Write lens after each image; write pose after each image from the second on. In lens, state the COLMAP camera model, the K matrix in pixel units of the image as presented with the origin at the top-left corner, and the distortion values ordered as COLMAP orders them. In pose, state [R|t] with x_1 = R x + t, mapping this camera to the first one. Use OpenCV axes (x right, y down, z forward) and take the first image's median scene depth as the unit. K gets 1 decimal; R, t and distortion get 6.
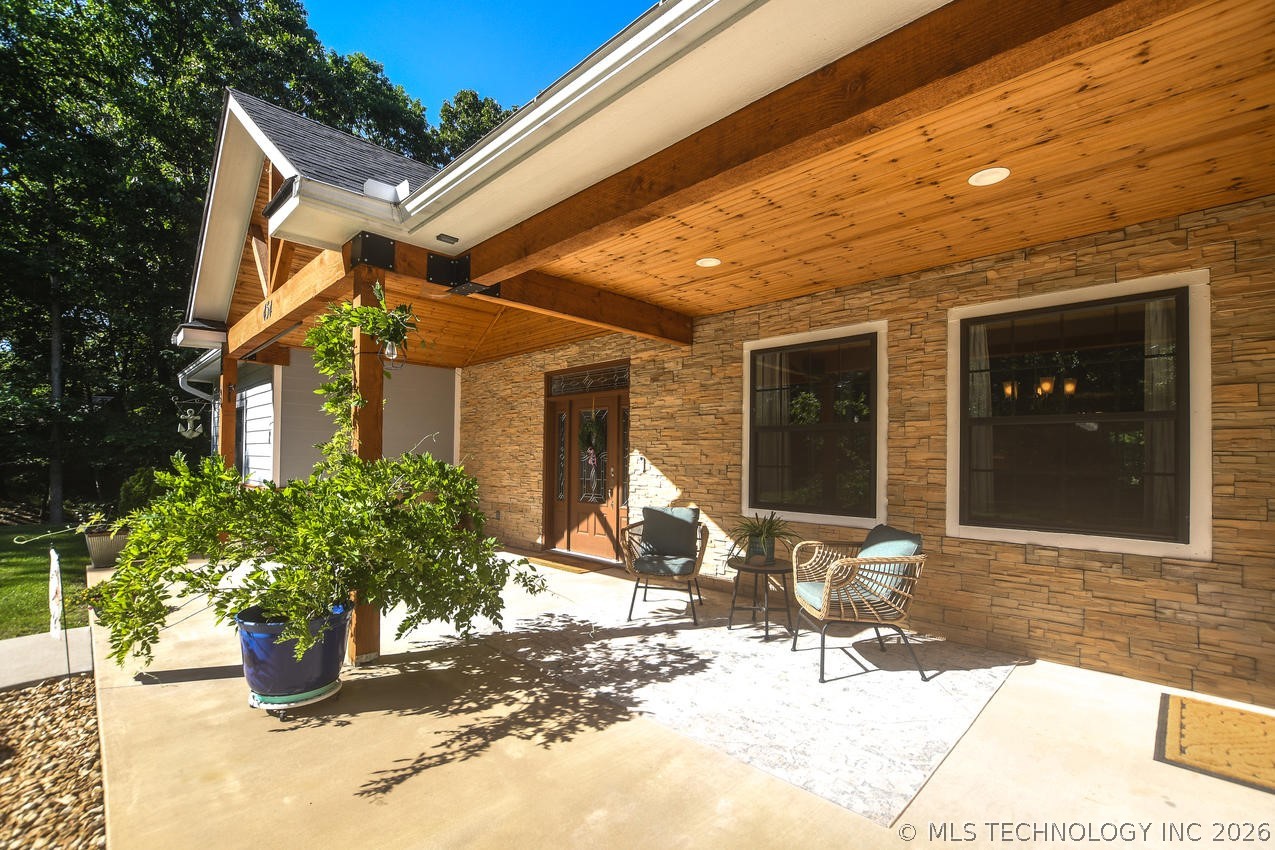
lens RADIAL K [[555.1, 0, 644.6], [0, 555.1, 450.3], [0, 0, 1]] dist [-0.012440, 0.000129]
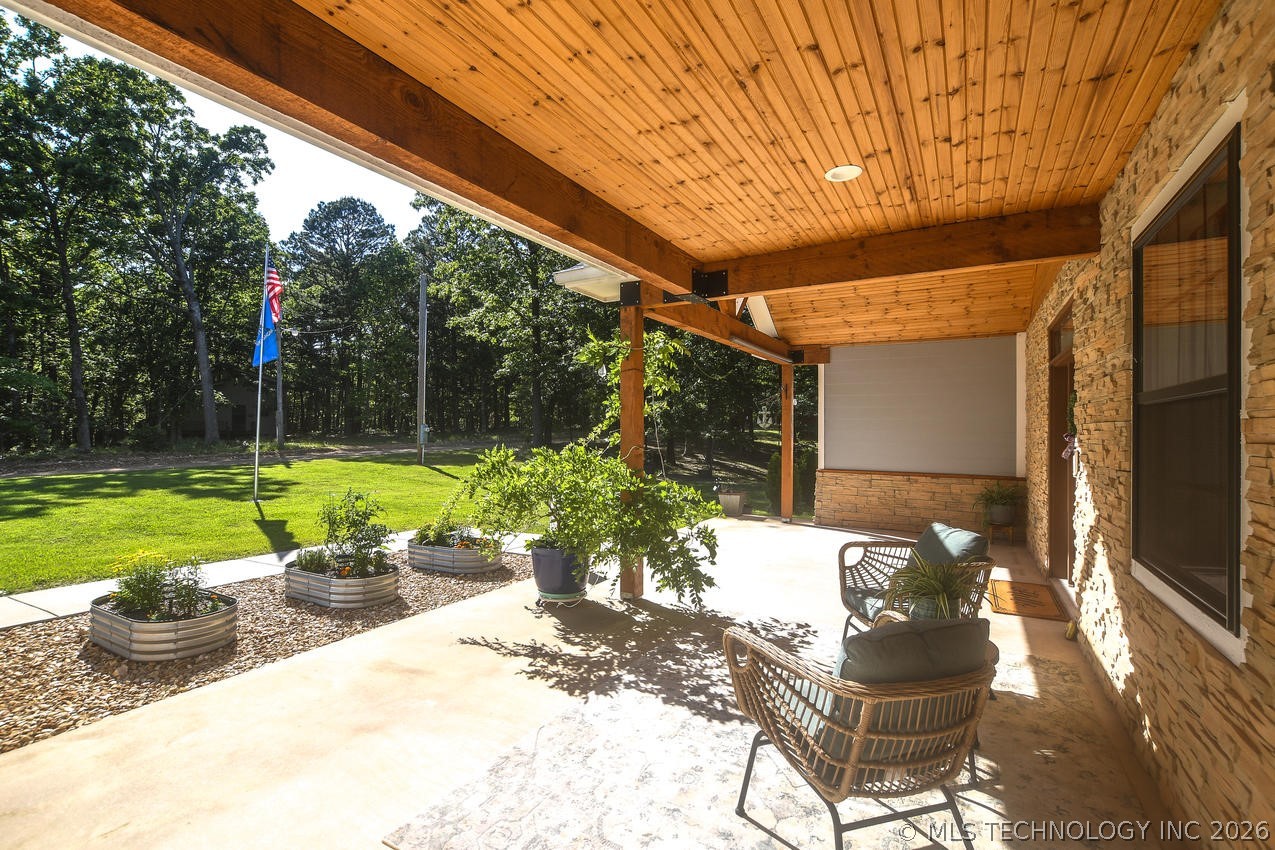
lens RADIAL K [[579.2, 0, 637.5], [0, 579.2, 425.0], [0, 0, 1]] dist [-0.015385, 0.000028]
pose [[0.239183, -0.020470, -0.970759, 0.979399], [0.012587, 0.999759, -0.017980, -0.019410], [0.970893, -0.007919, 0.239383, 0.754613]]
